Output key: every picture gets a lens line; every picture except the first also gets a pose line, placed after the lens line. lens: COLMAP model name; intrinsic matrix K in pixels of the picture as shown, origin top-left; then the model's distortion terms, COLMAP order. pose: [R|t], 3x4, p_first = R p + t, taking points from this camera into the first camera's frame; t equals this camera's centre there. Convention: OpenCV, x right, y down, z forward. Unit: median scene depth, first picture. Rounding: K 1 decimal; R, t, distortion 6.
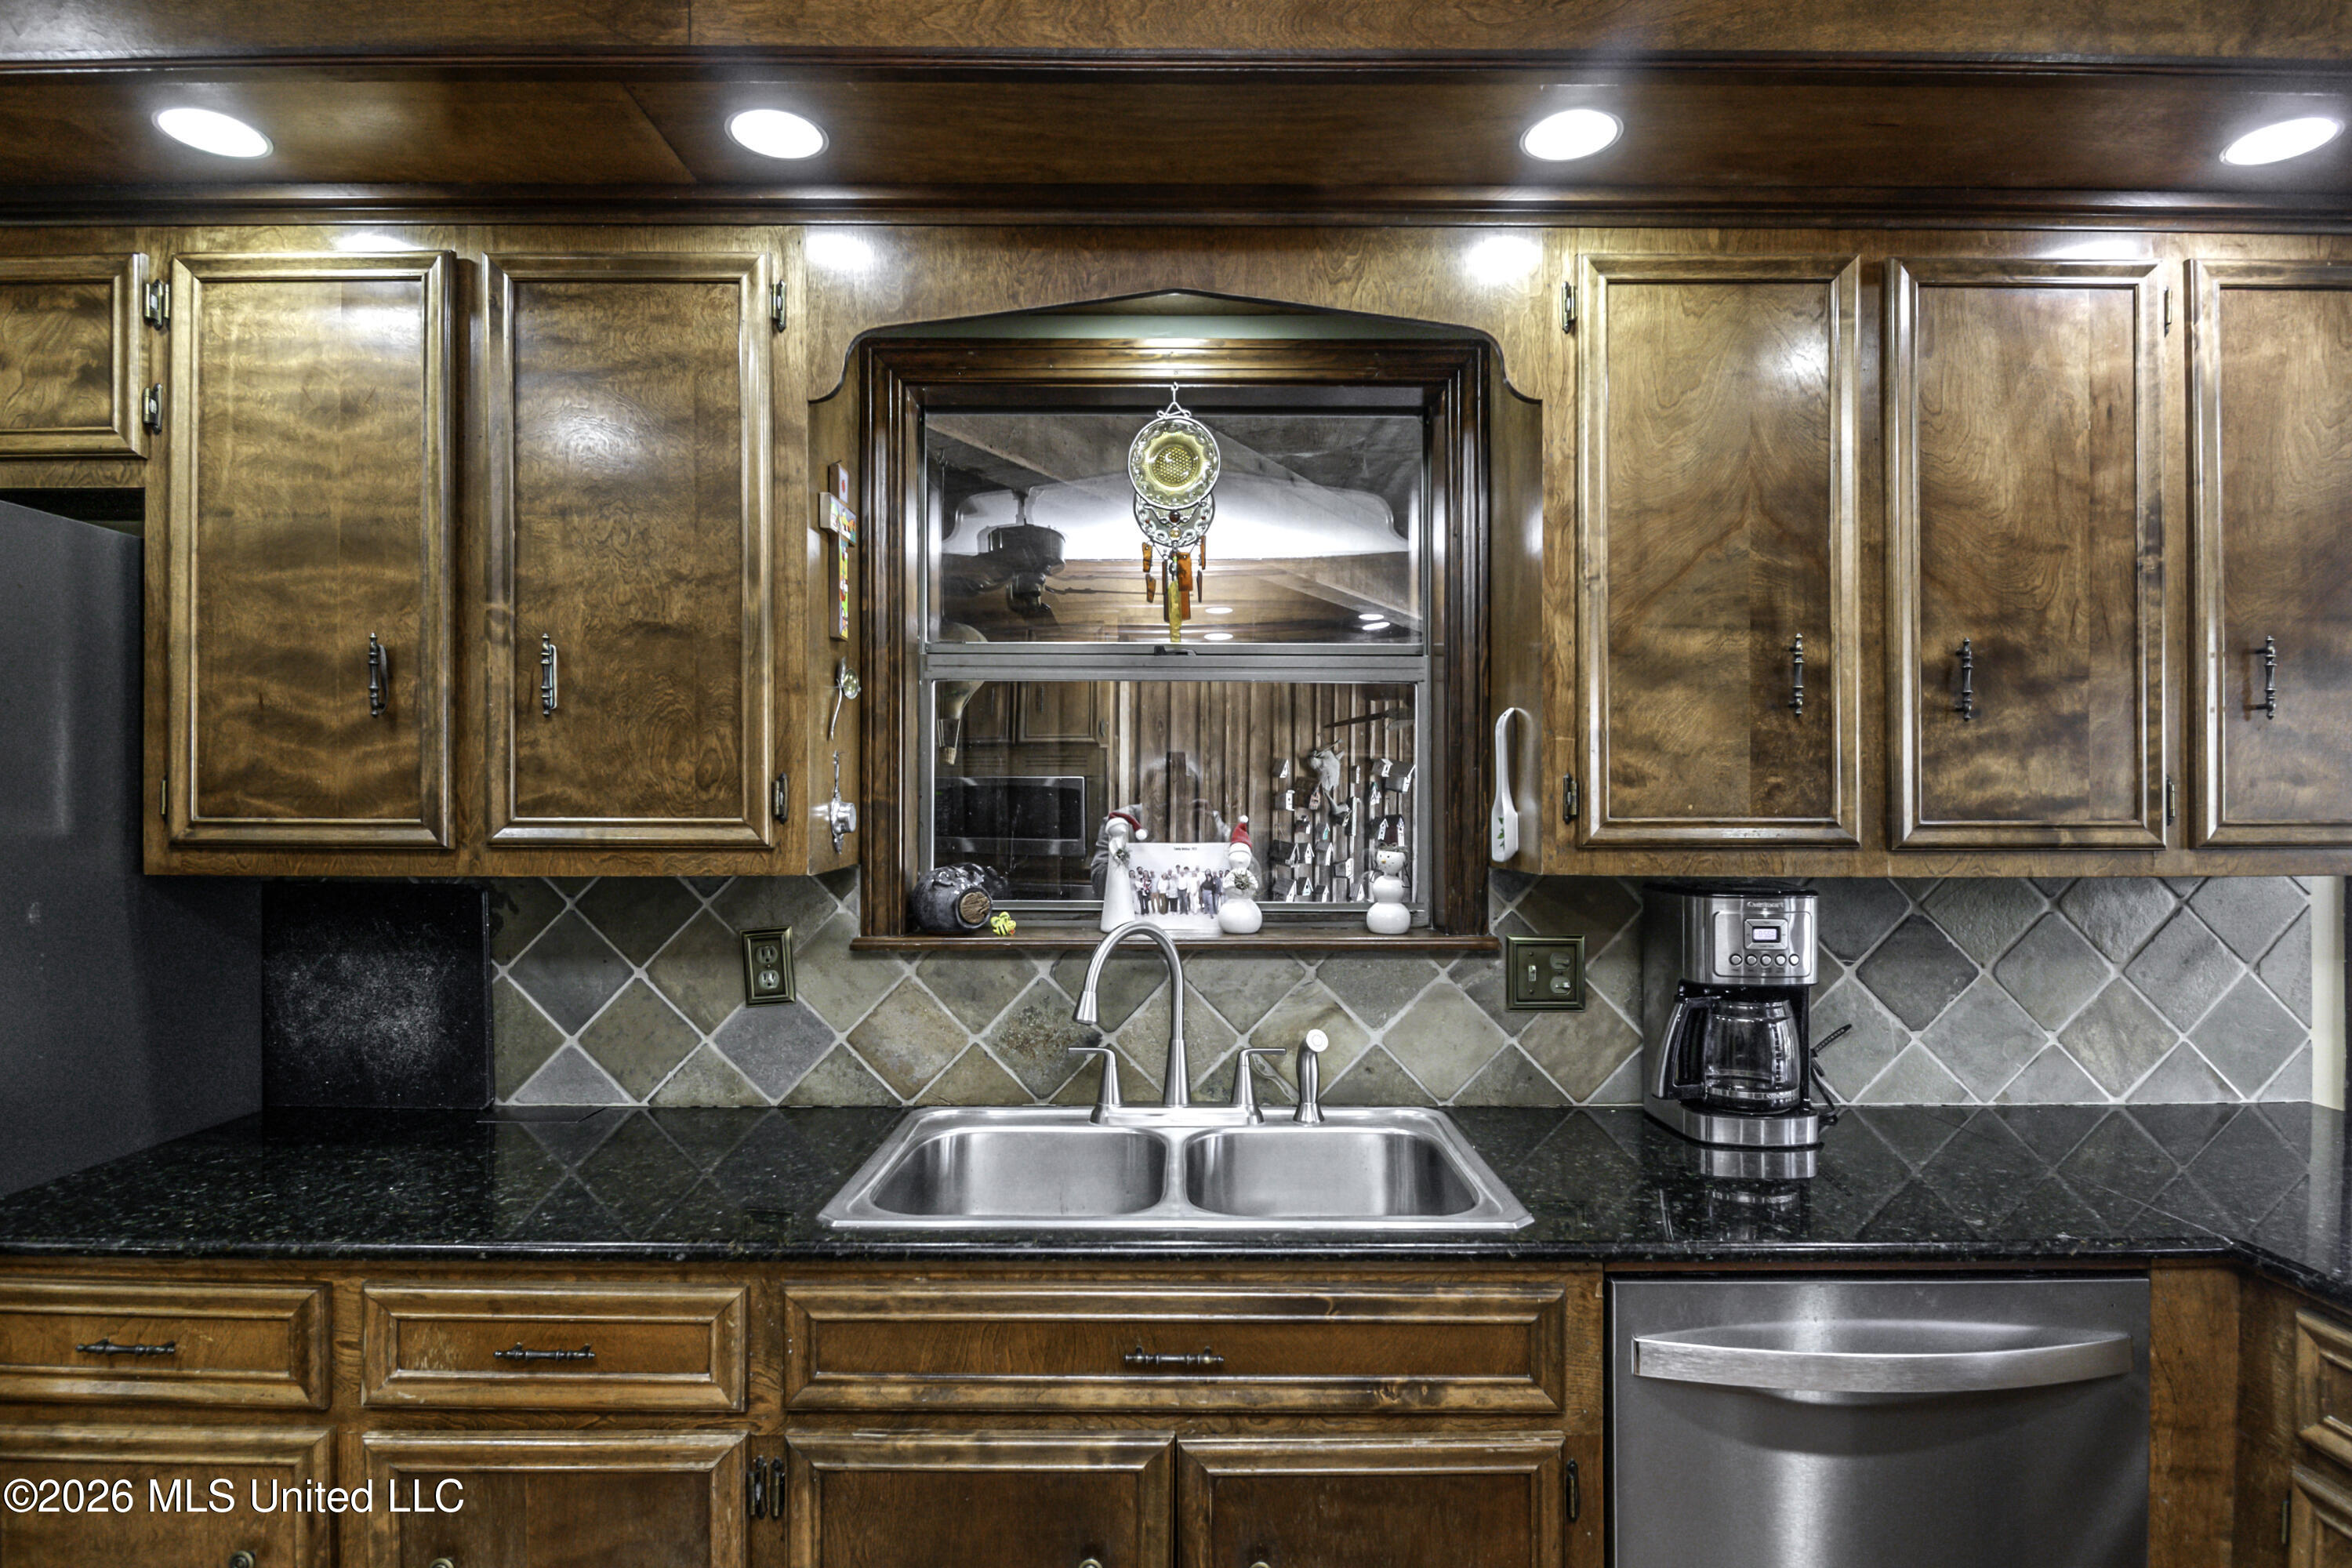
lens RADIAL K [[1298.4, 0, 1176.0], [0, 1298.4, 784.0], [0, 0, 1]] dist [0.002588, -0.000562]
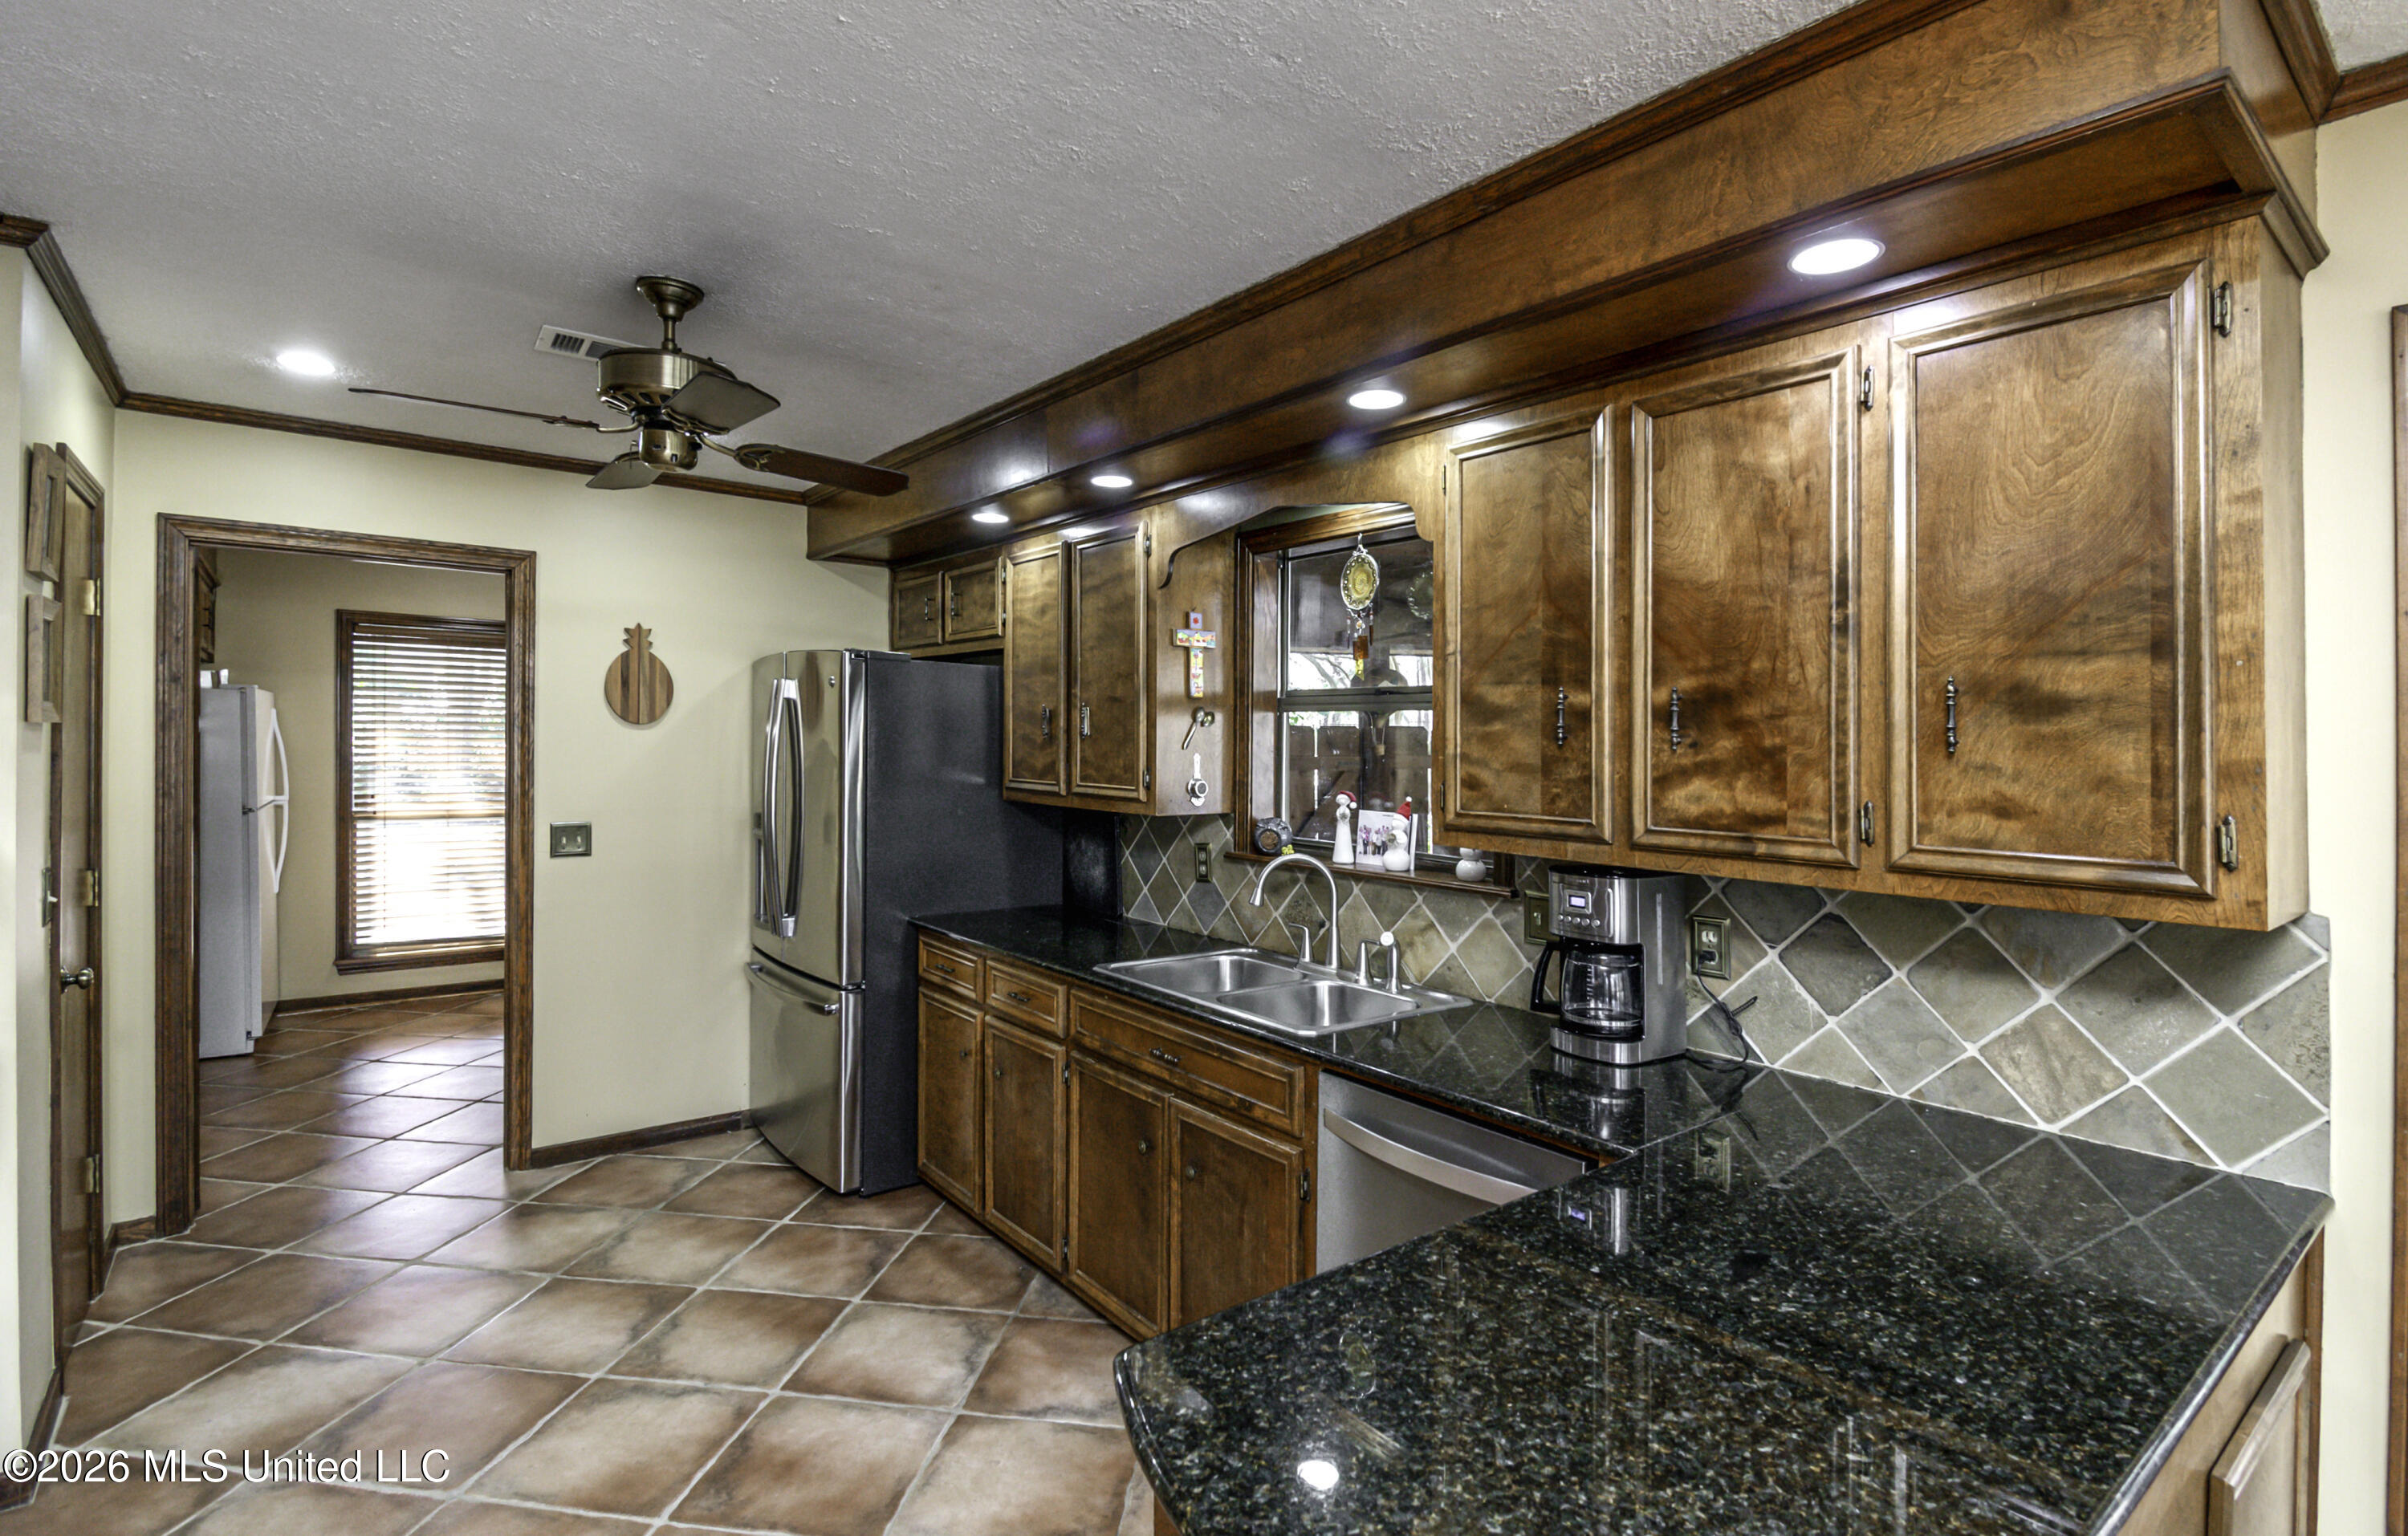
lens RADIAL K [[1118.1, 0, 1207.2], [0, 1118.1, 735.4], [0, 0, 1]] dist [0.015125, -0.000268]
pose [[0.620520, 0.005233, -0.784173, 1.176174], [-0.009408, 0.999955, -0.000771, -0.058301], [0.784134, 0.007856, 0.620542, -0.049878]]
